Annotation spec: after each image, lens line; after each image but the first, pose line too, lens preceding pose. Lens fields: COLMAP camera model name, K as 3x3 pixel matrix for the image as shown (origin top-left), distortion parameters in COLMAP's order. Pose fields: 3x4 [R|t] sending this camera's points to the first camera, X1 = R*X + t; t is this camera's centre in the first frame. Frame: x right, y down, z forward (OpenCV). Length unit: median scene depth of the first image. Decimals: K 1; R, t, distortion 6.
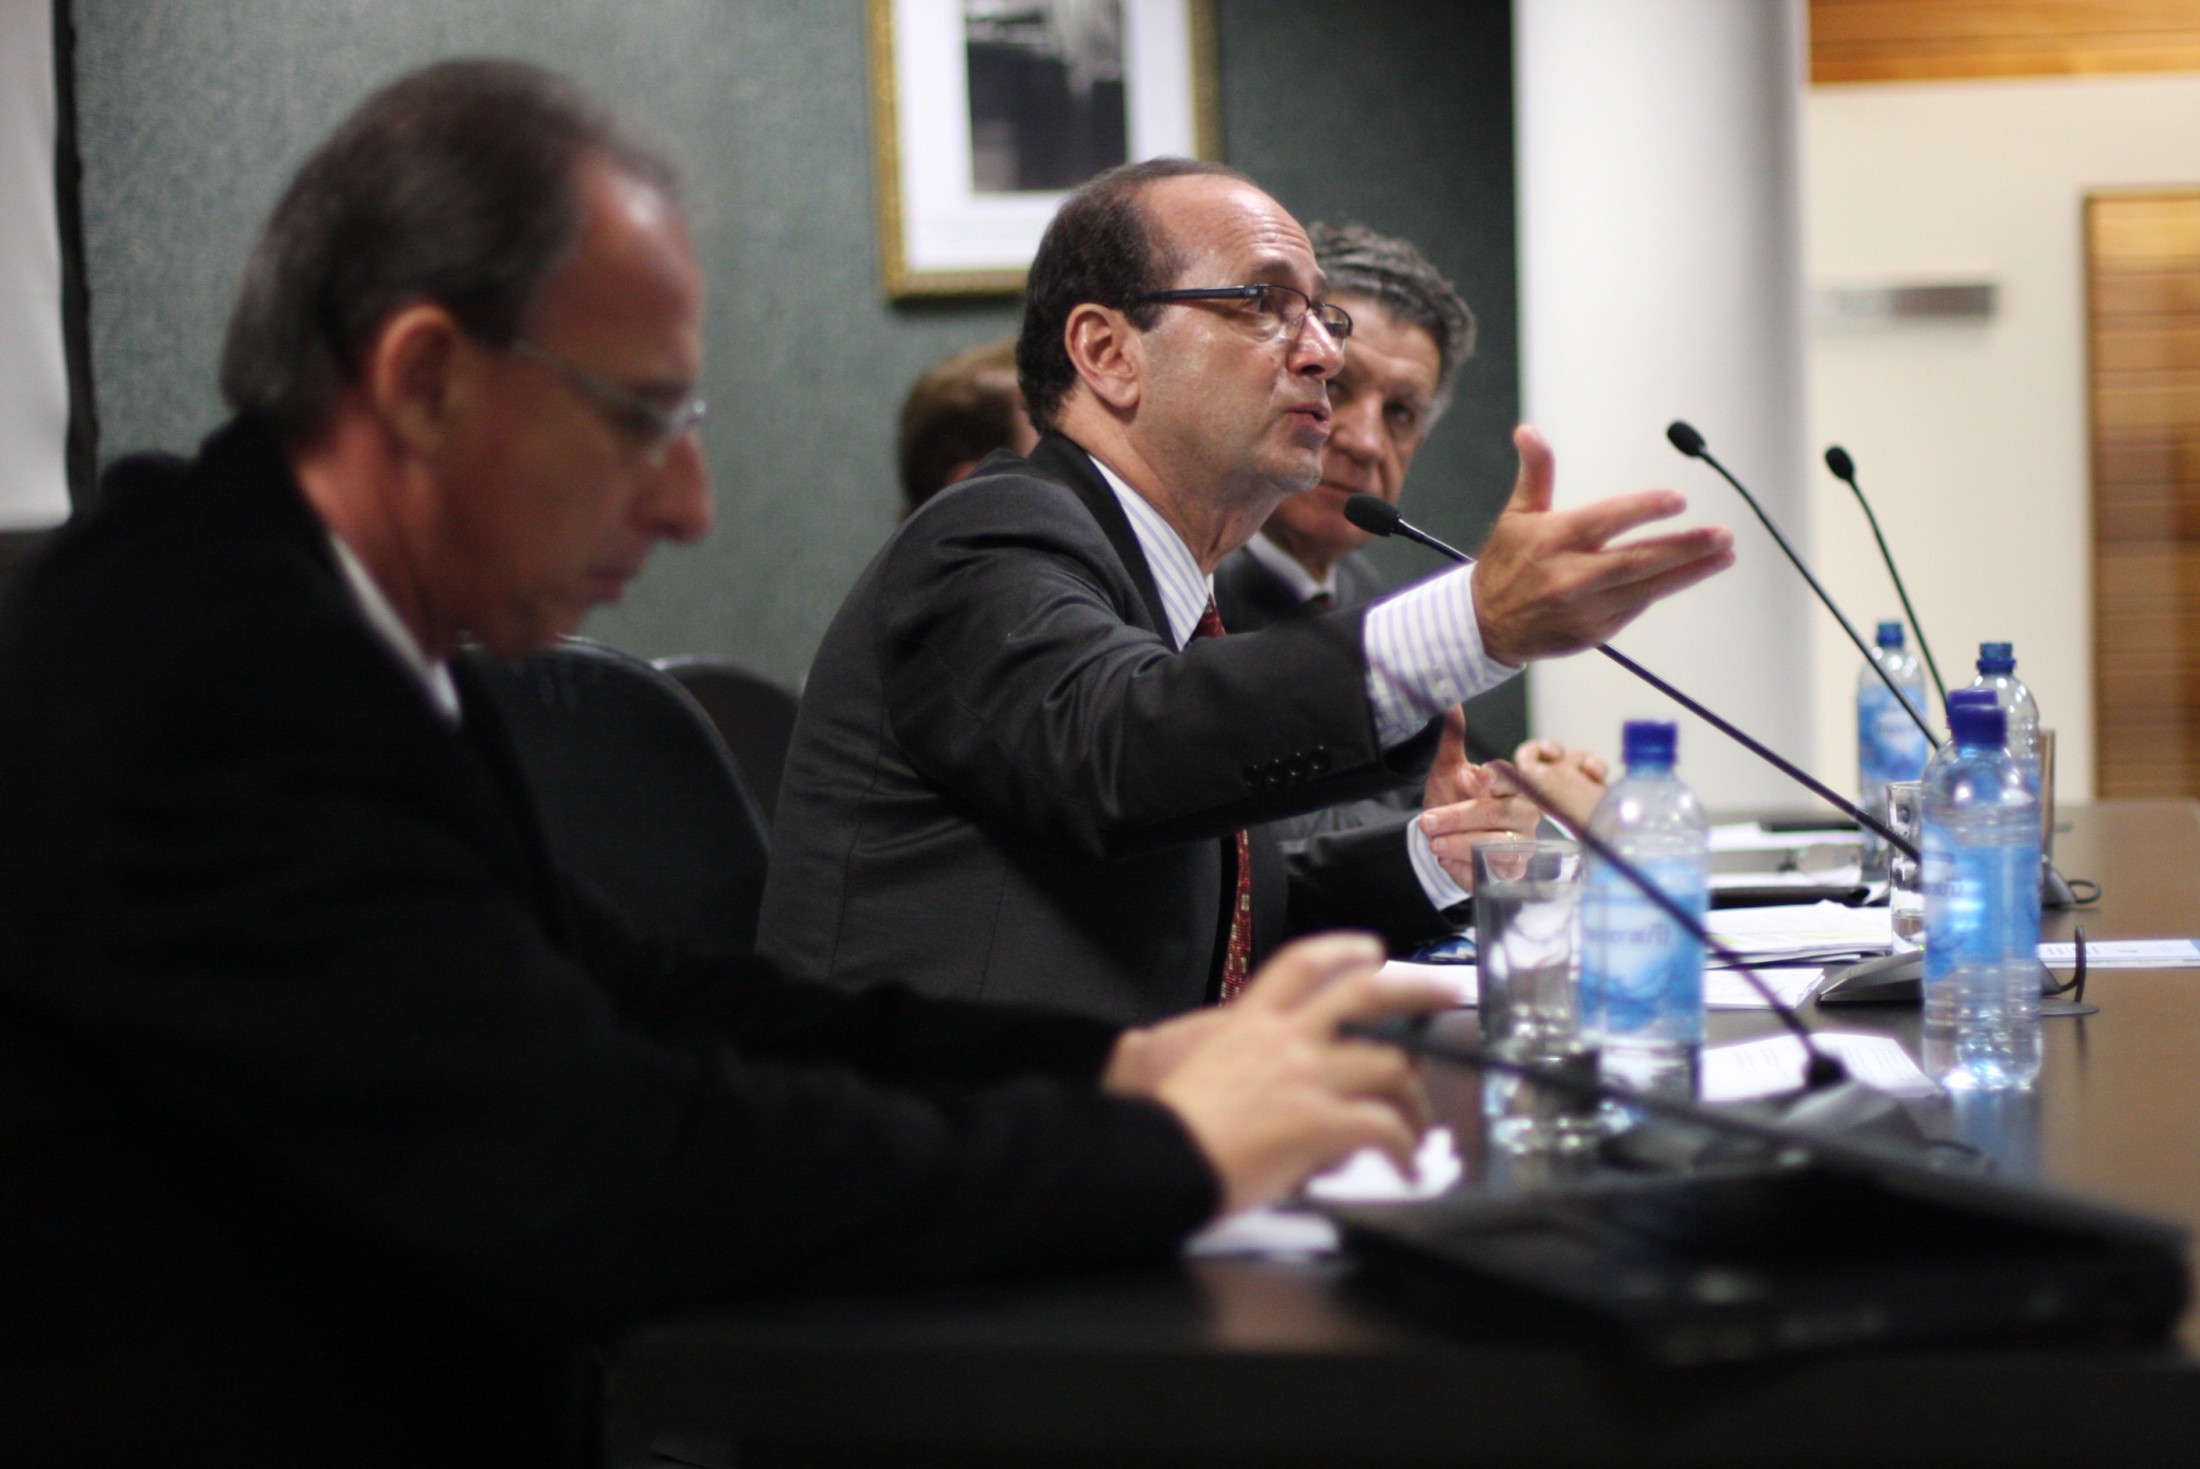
lens RADIAL K [[5190.2, 0, 1100.0], [0, 5190.2, 734.5], [0, 0, 1]] dist [-0.198415, 0.284858]
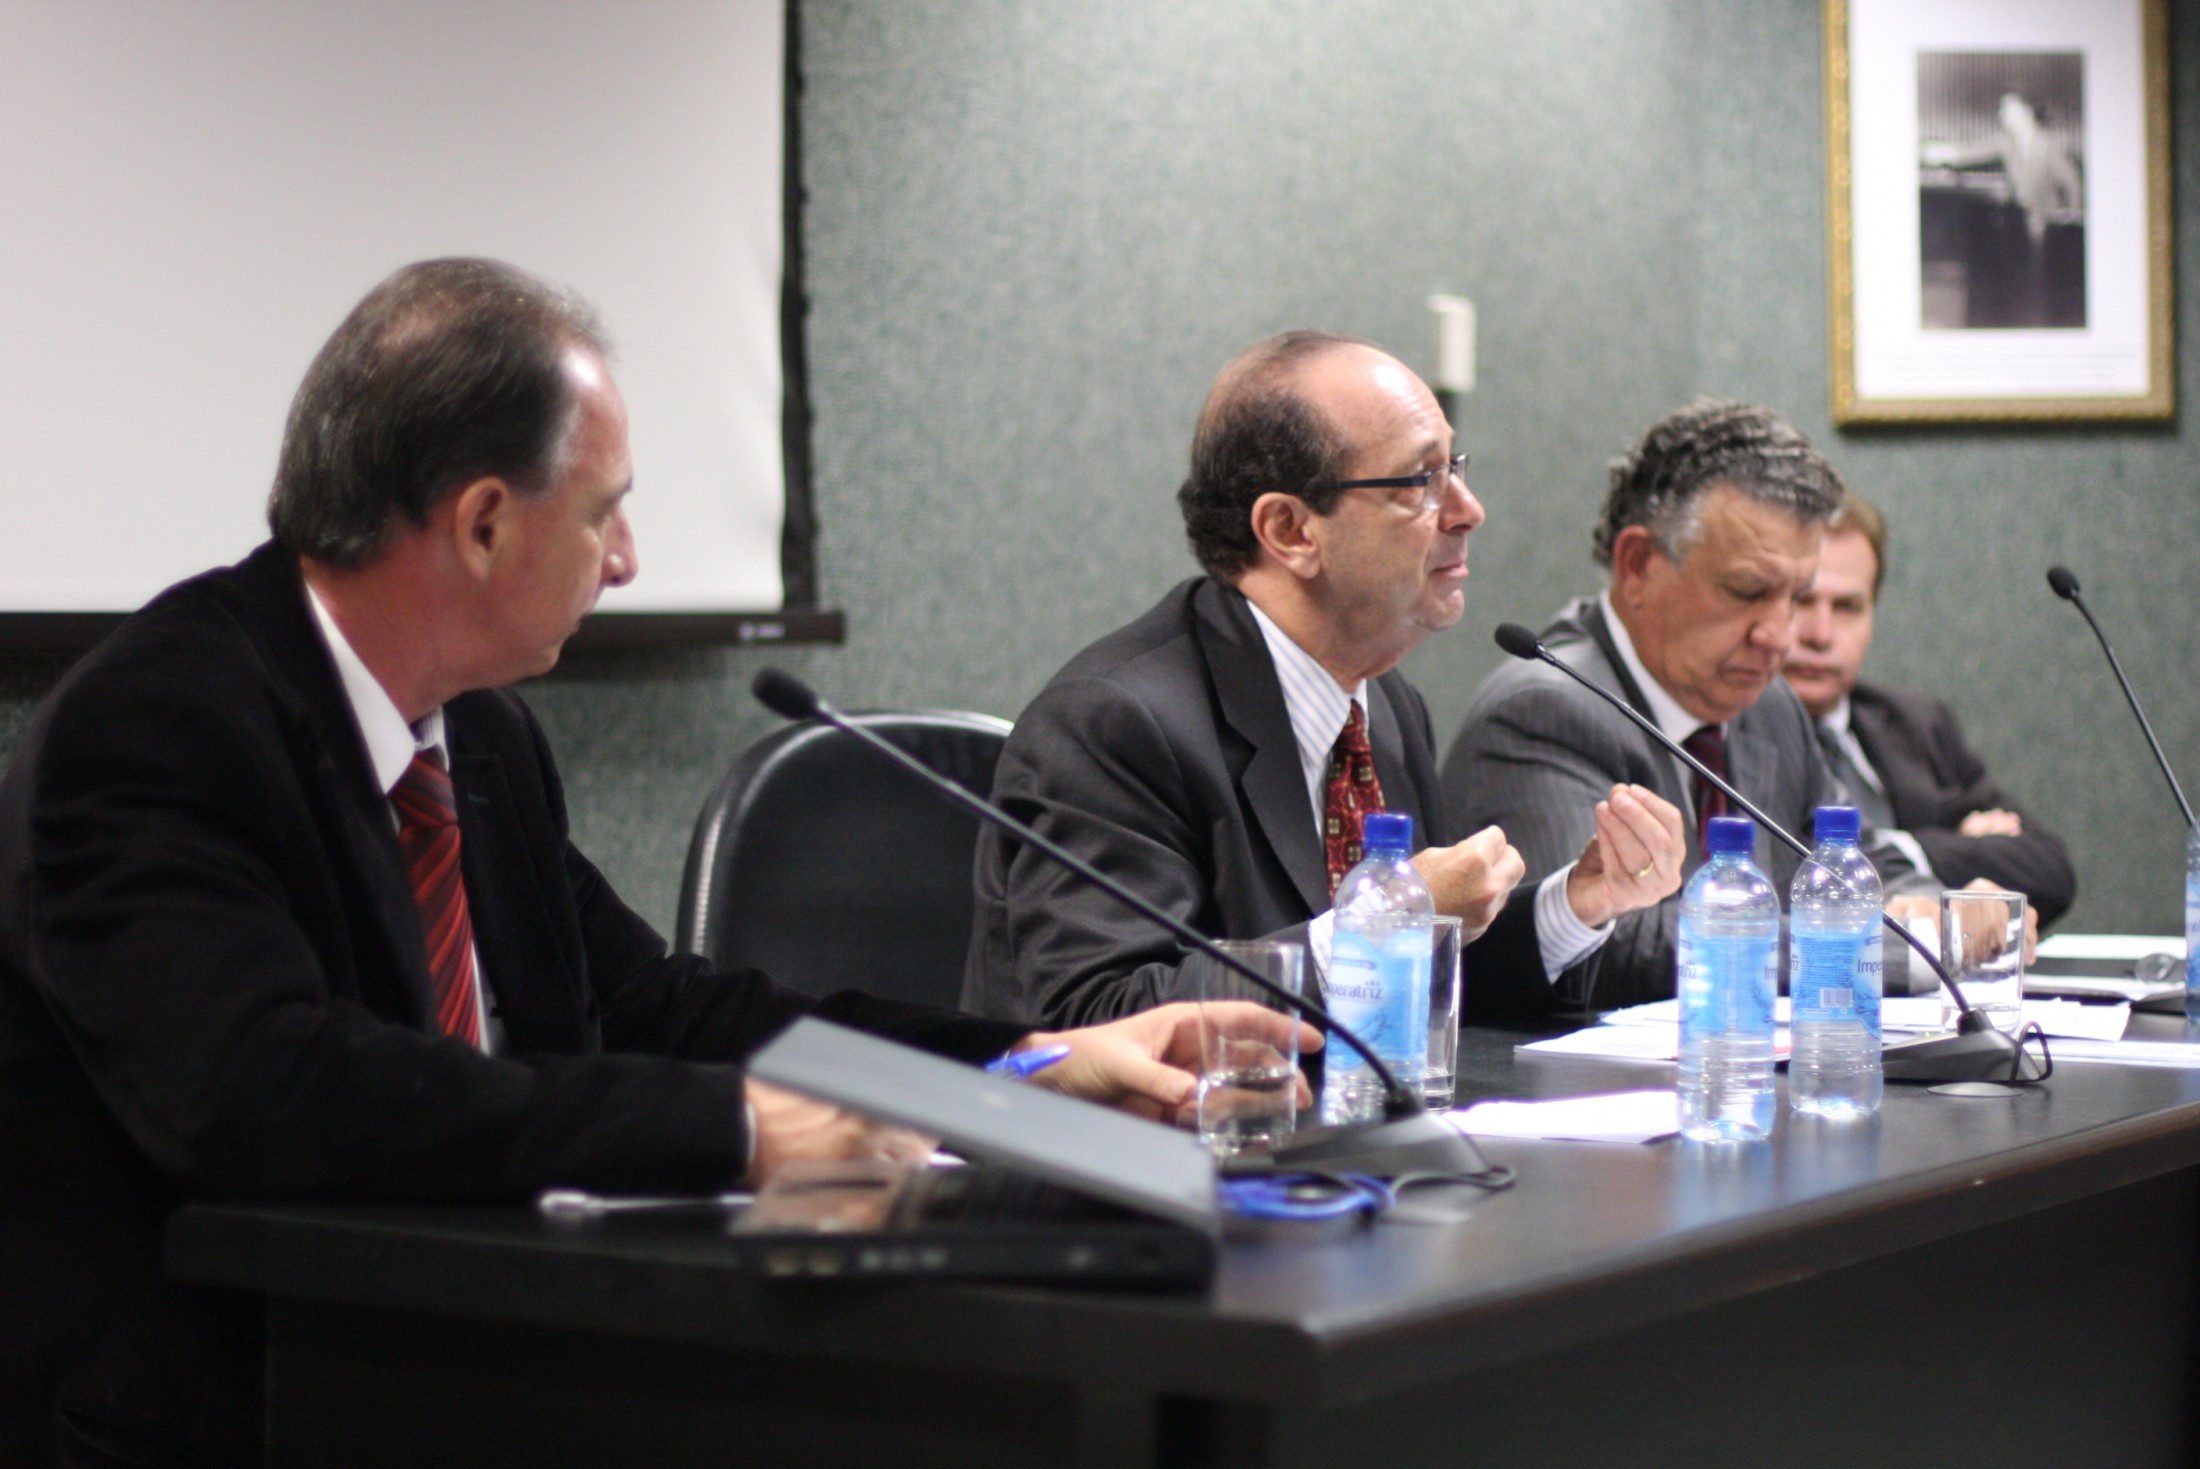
lens RADIAL K [[5190.2, 0, 1100.0], [0, 5190.2, 734.5], [0, 0, 1]] dist [-0.198415, 0.284858]
pose [[0.948298, 0.042266, -0.314554, 0.223585], [-0.047302, 0.998845, -0.008389, -0.004557], [0.313837, 0.022835, 0.949202, -0.098164]]
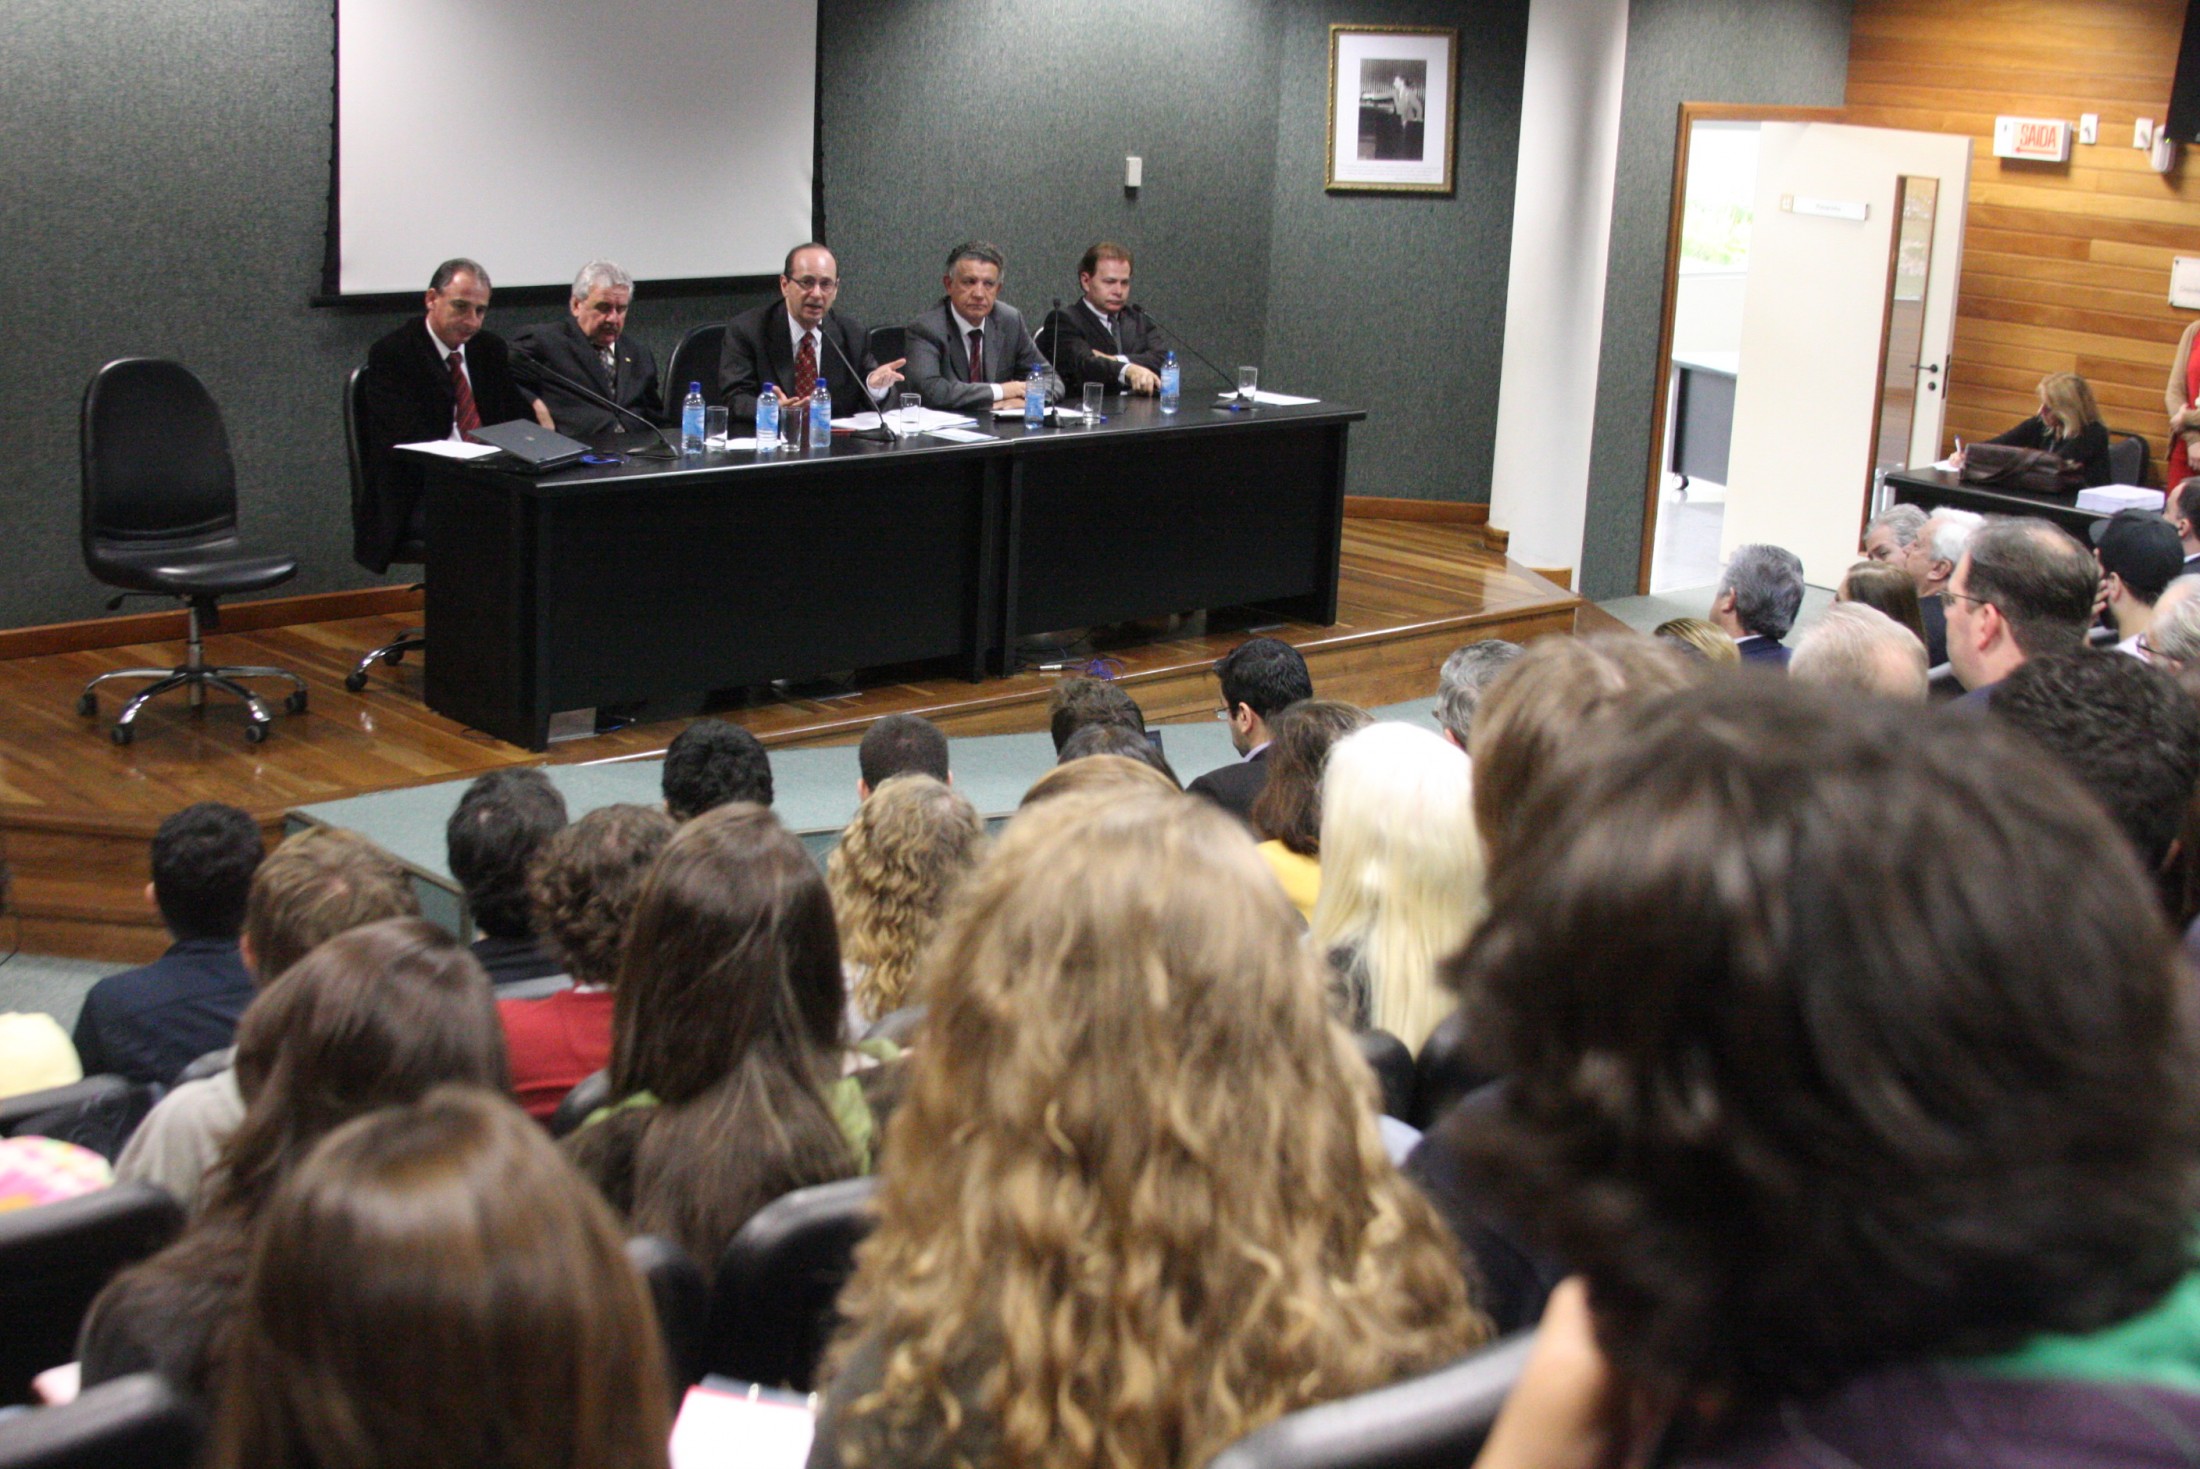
lens RADIAL K [[2829.9, 0, 1077.0], [0, 2829.9, 767.3], [0, 0, 1]] dist [-0.160665, 0.112924]
pose [[0.819647, 0.208597, -0.533541, 1.170306], [-0.093172, 0.967490, 0.235122, -0.190061], [0.565241, -0.143006, 0.812435, -0.728469]]
